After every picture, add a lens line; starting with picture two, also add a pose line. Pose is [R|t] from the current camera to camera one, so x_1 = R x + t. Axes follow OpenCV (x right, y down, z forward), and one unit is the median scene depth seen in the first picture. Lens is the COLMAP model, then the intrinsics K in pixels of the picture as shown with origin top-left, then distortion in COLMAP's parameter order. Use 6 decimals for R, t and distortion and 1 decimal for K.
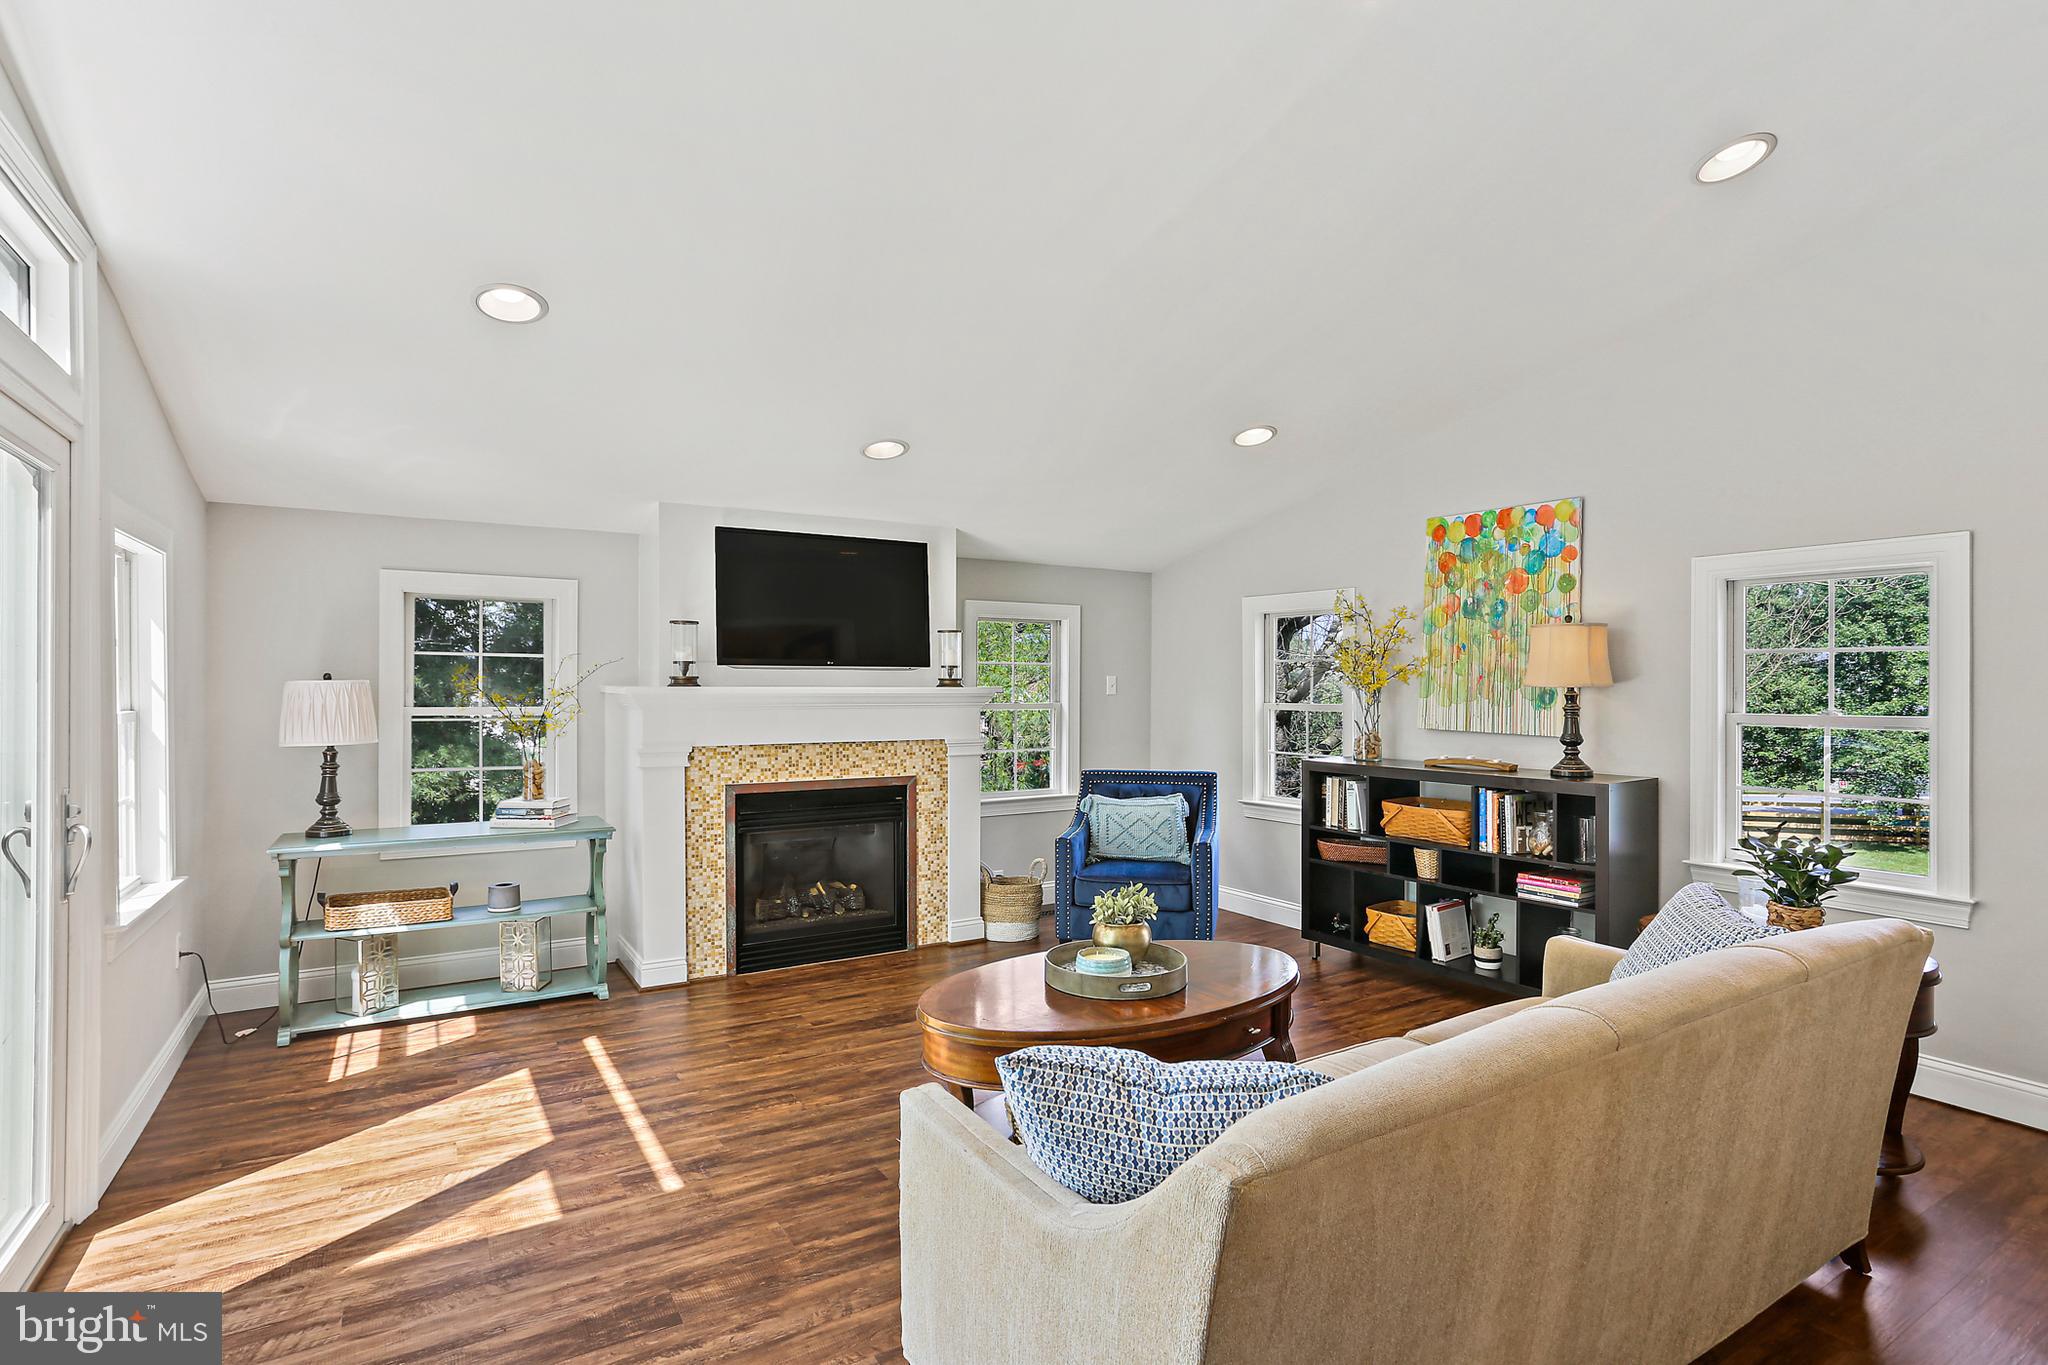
lens RADIAL K [[993.5, 0, 1020.2], [0, 993.5, 691.4], [0, 0, 1]] dist [-0.037203, 0.021702]
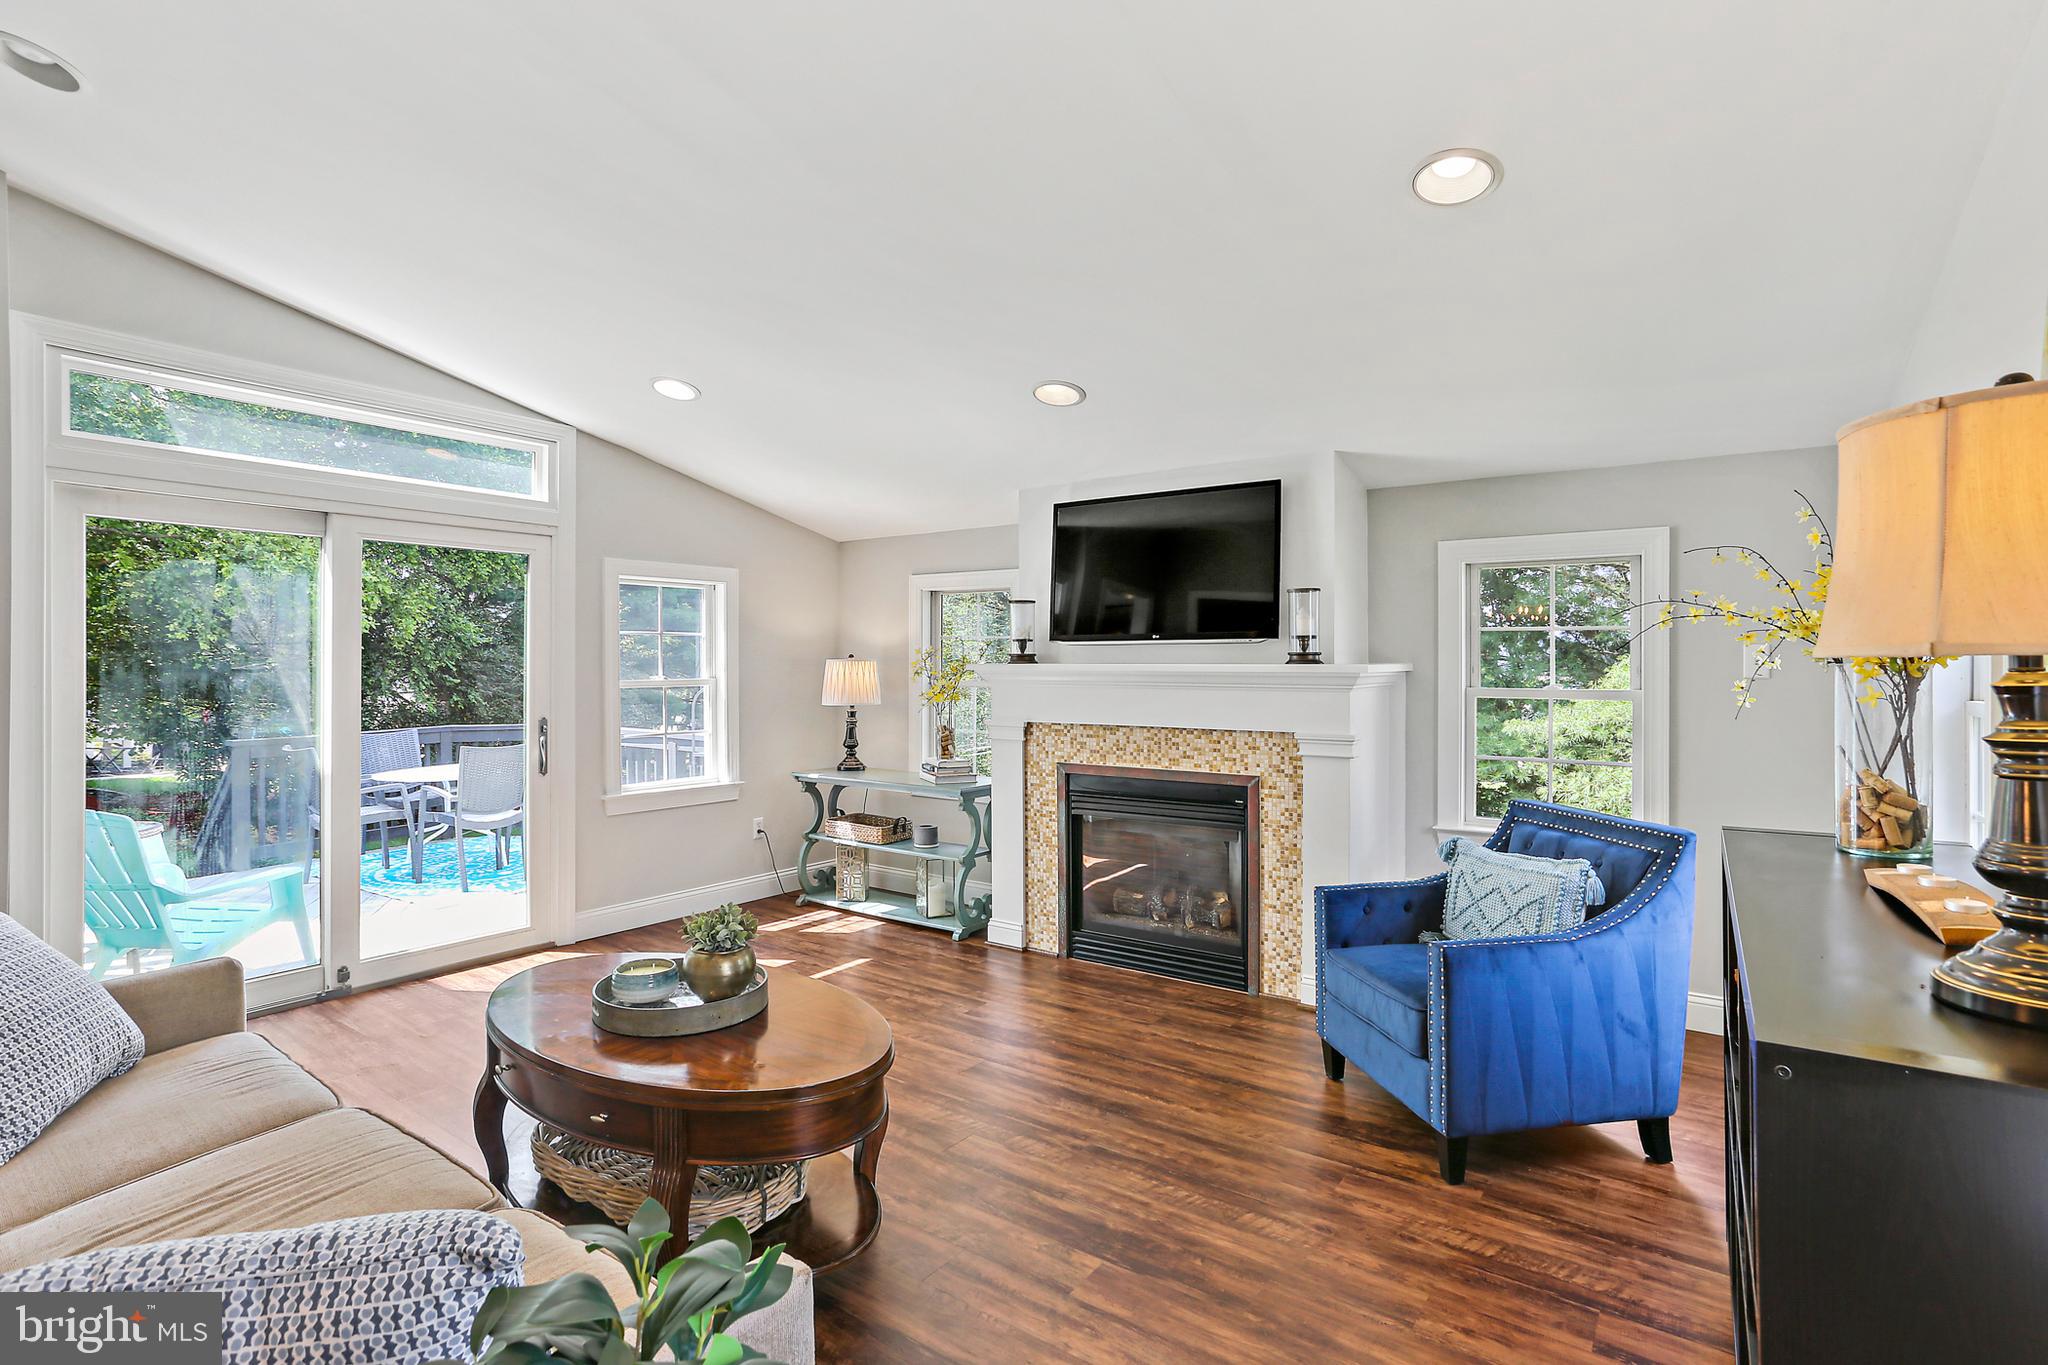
lens RADIAL K [[993.5, 0, 1016.5], [0, 993.5, 663.7], [0, 0, 1]] dist [-0.037203, 0.021702]
pose [[0.396152, -0.001761, -0.918183, 0.597464], [-0.004822, 0.999980, -0.003999, -0.000741], [0.918172, 0.006012, 0.396136, 0.561902]]
